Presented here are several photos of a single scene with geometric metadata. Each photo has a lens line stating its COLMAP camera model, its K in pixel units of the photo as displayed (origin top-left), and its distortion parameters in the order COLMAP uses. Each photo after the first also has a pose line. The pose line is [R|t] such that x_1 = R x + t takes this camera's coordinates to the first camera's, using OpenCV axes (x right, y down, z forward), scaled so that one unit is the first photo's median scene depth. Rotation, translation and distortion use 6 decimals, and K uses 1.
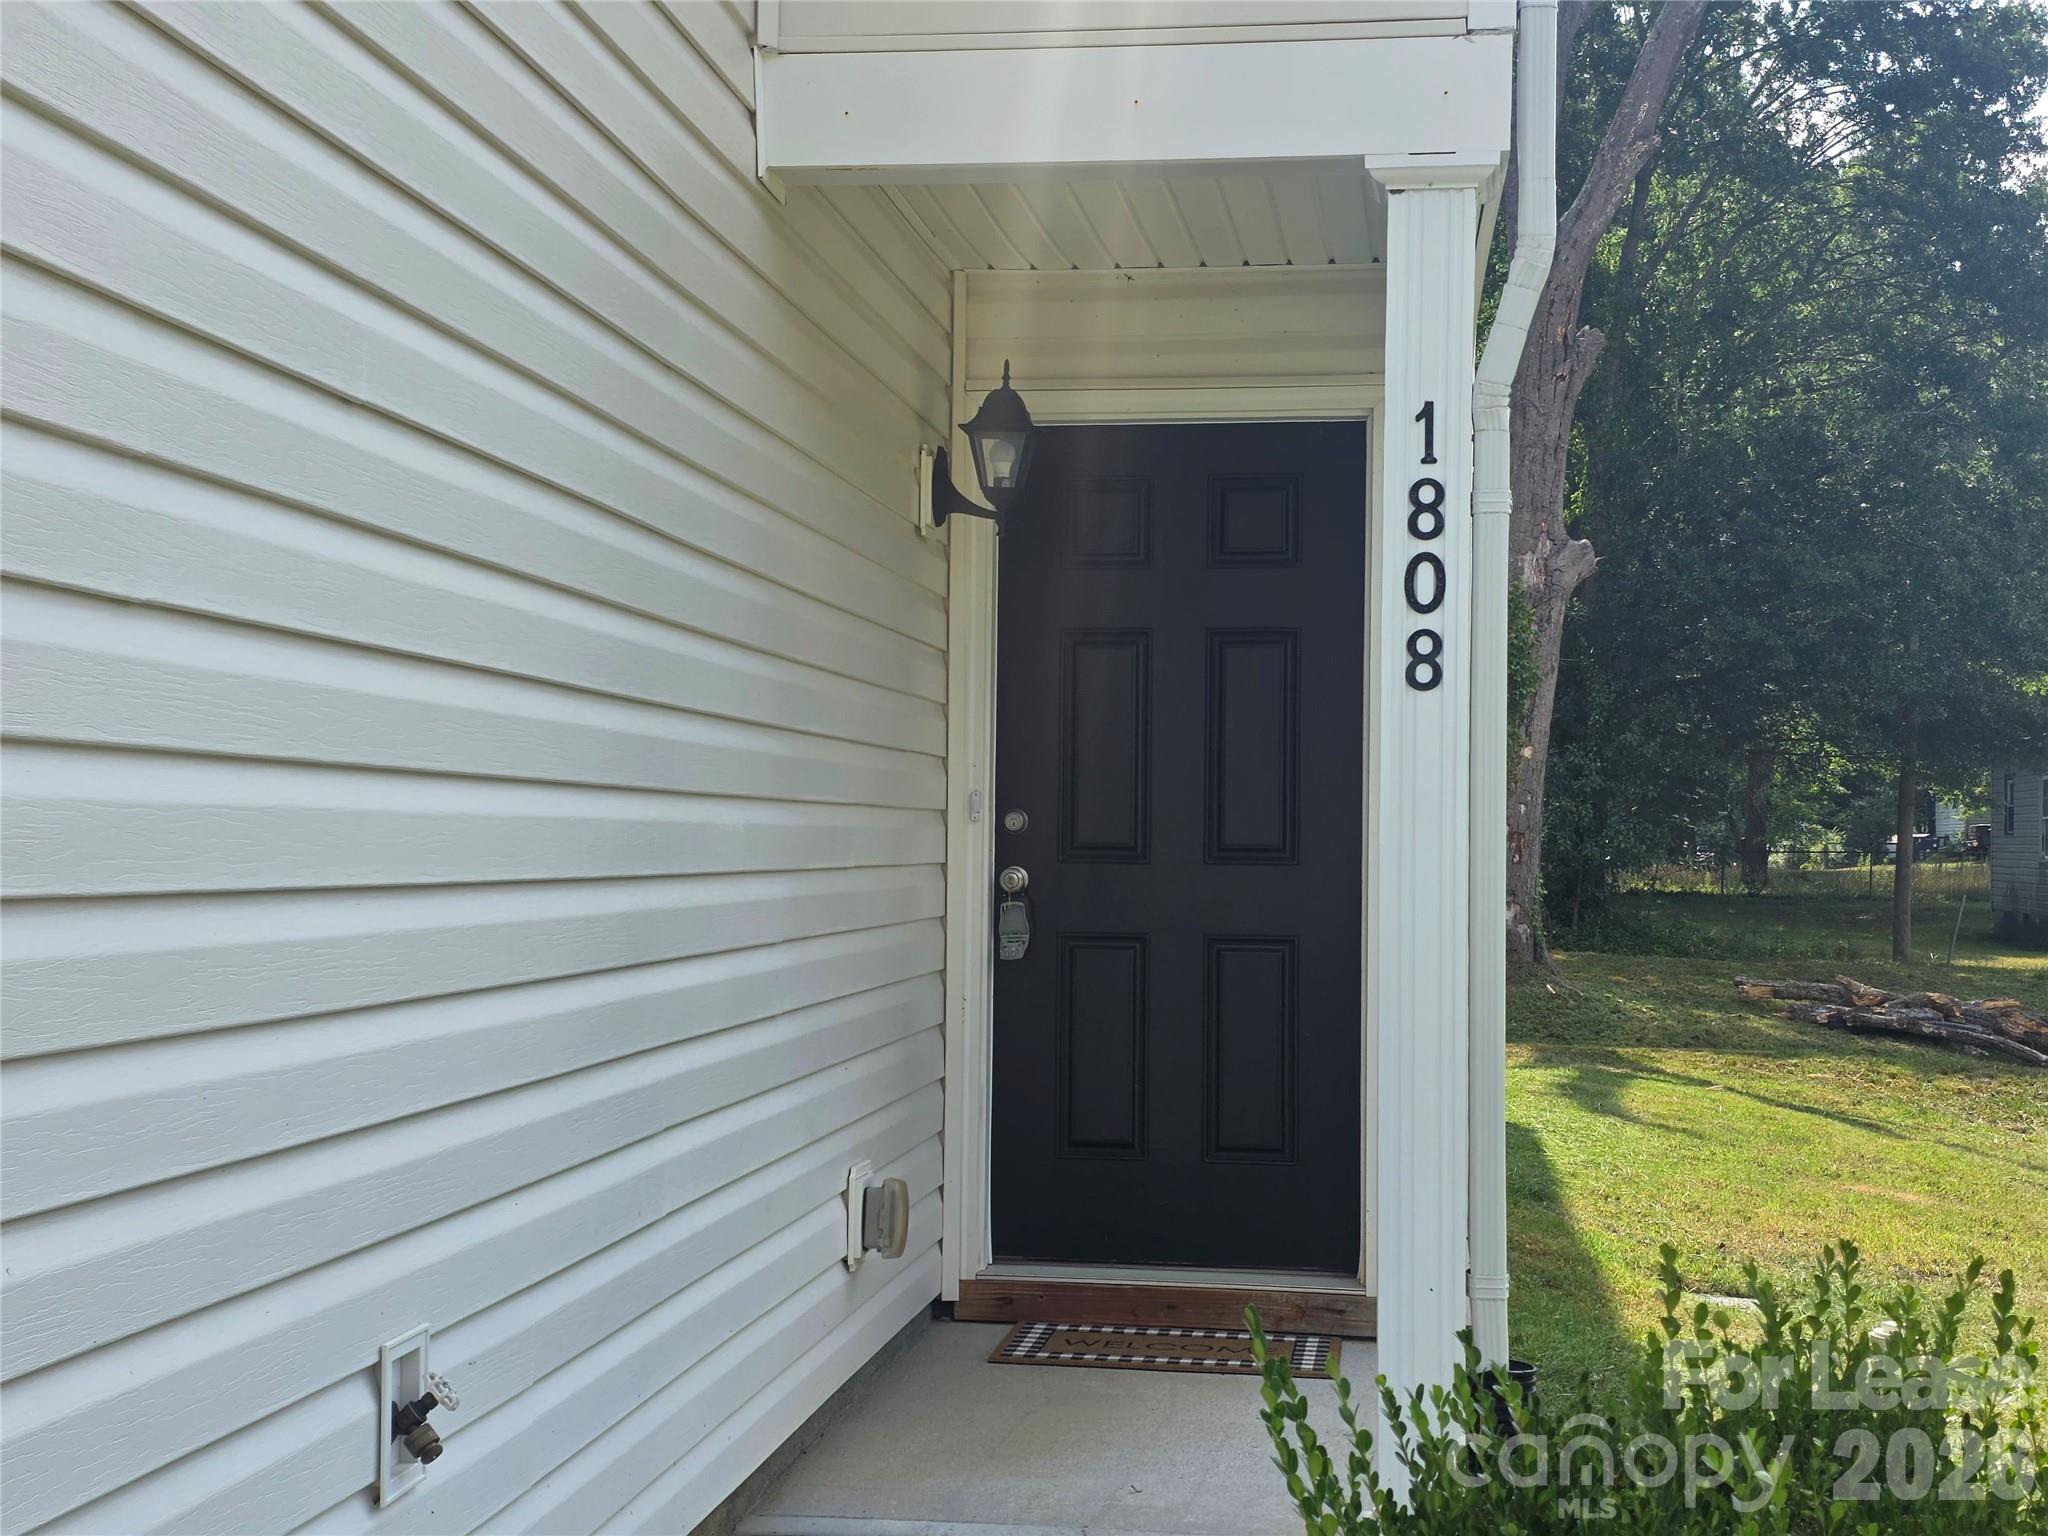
lens RADIAL K [[2564.5, 0, 1030.4], [0, 2564.5, 830.7], [0, 0, 1]] dist [0.164356, -0.017479]
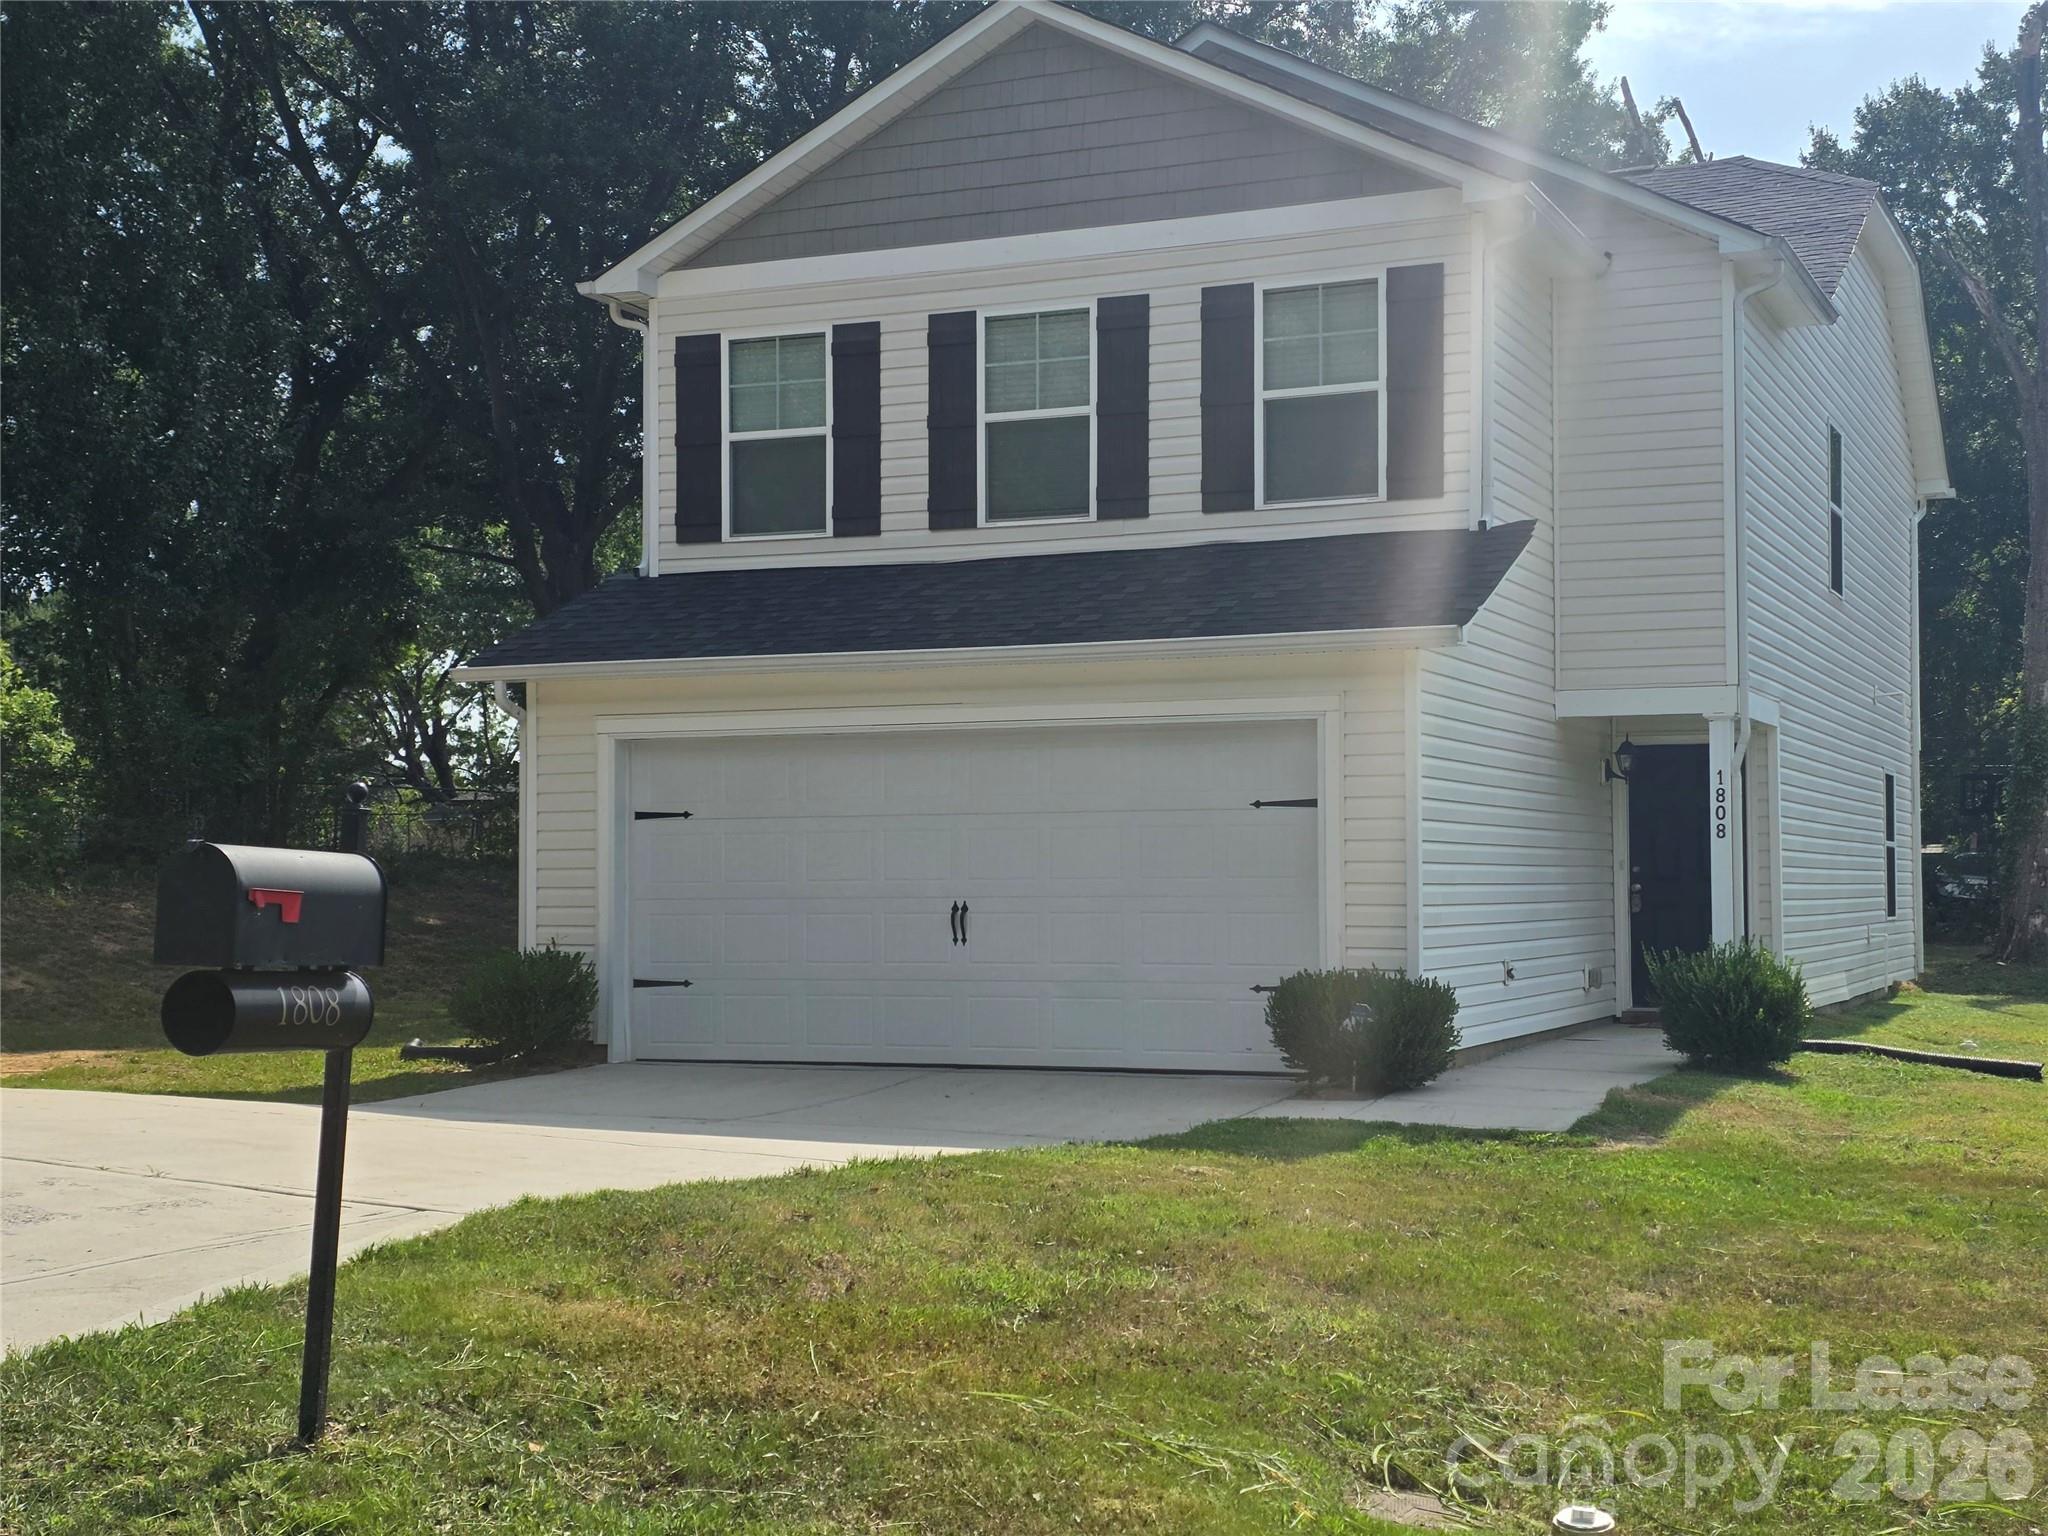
lens RADIAL K [[2564.5, 0, 1030.4], [0, 2564.5, 830.7], [0, 0, 1]] dist [0.164356, -0.017479]
pose [[0.960033, -0.025215, -0.278749, 0.237124], [0.020421, 0.999590, -0.020086, -0.003478], [0.279141, 0.013591, 0.960154, -3.223047]]
